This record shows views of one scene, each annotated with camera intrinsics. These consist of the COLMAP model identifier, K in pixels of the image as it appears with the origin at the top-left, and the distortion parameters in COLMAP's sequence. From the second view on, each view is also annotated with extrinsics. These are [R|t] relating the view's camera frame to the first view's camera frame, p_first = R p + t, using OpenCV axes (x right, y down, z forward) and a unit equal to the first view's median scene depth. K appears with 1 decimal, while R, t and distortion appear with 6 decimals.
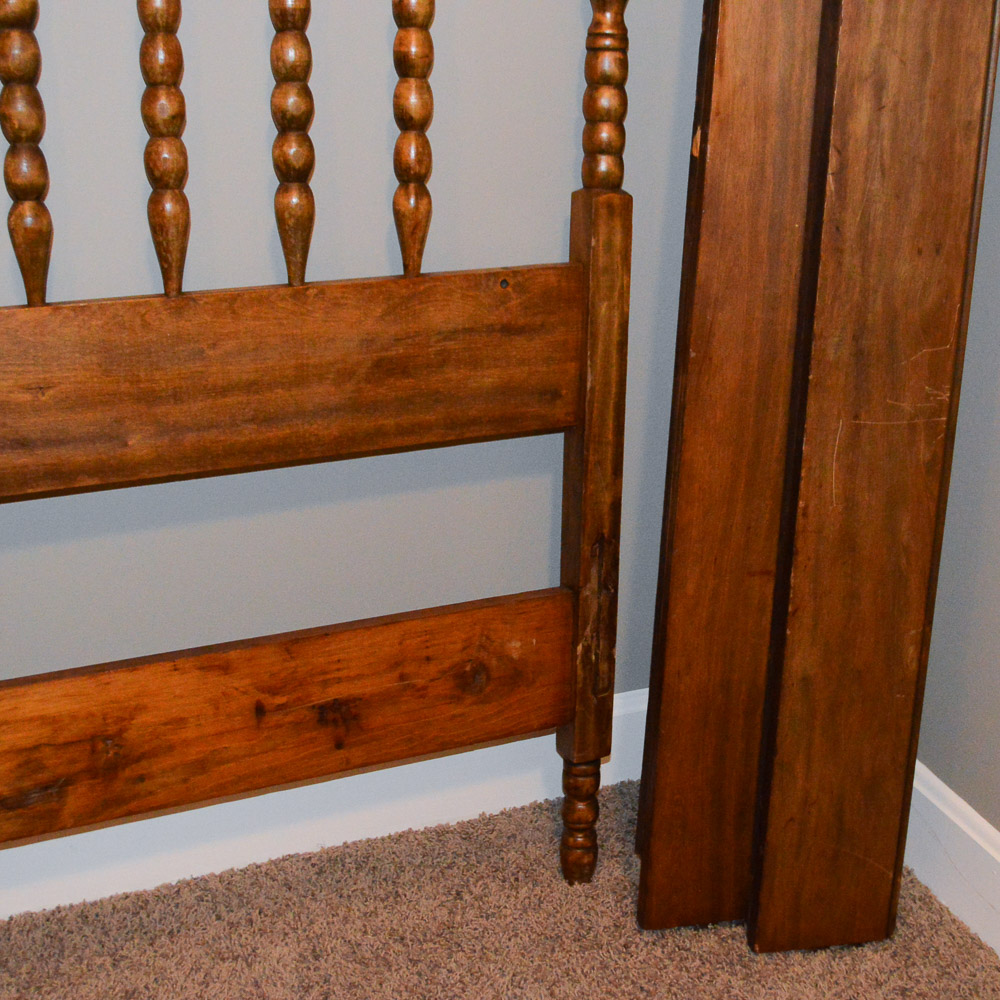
lens RADIAL K [[1734.6, 0, 504.7], [0, 1734.6, 502.0], [0, 0, 1]] dist [-0.039976, 0.000000]
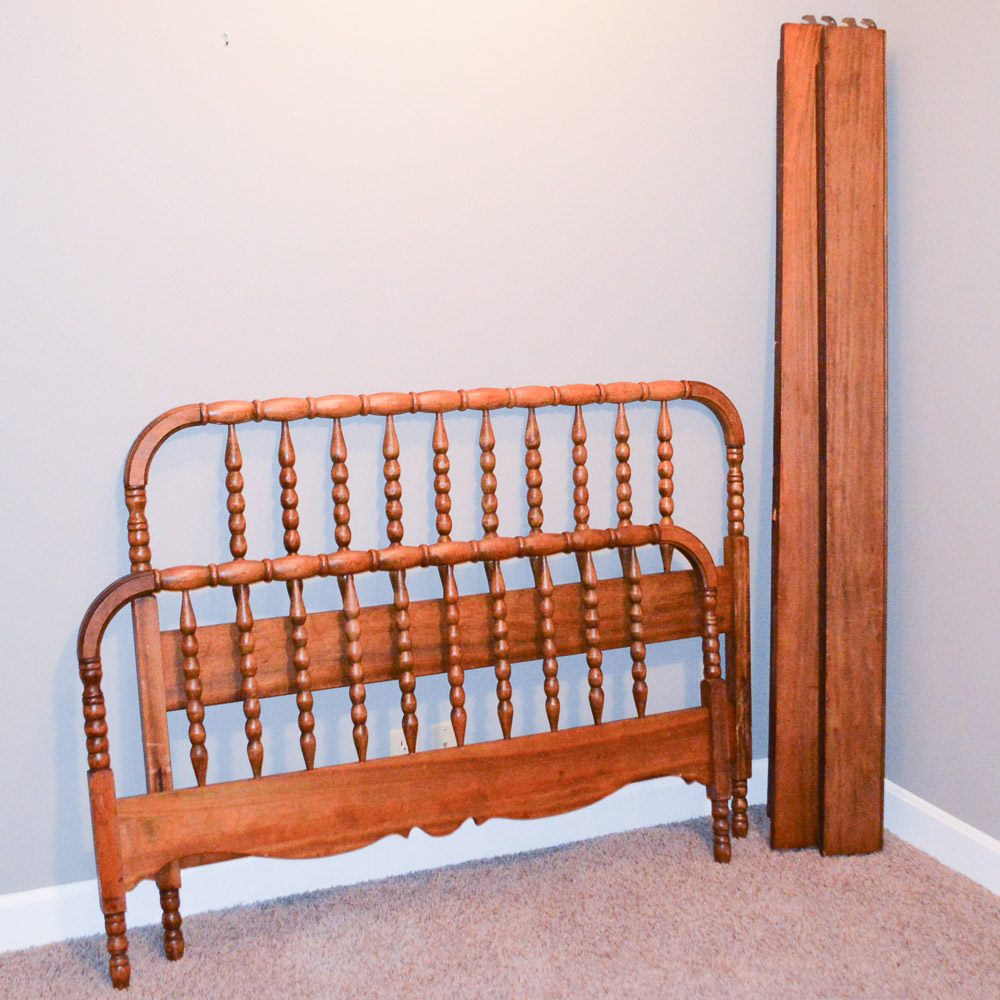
lens RADIAL K [[1346.3, 0, 490.4], [0, 1346.3, 526.7], [0, 0, 1]] dist [-0.069644, 0.000000]
pose [[0.998286, -0.053253, -0.024276, -0.243660], [0.046951, 0.976348, -0.211045, 0.195395], [0.034941, 0.209544, 0.977175, -0.889919]]
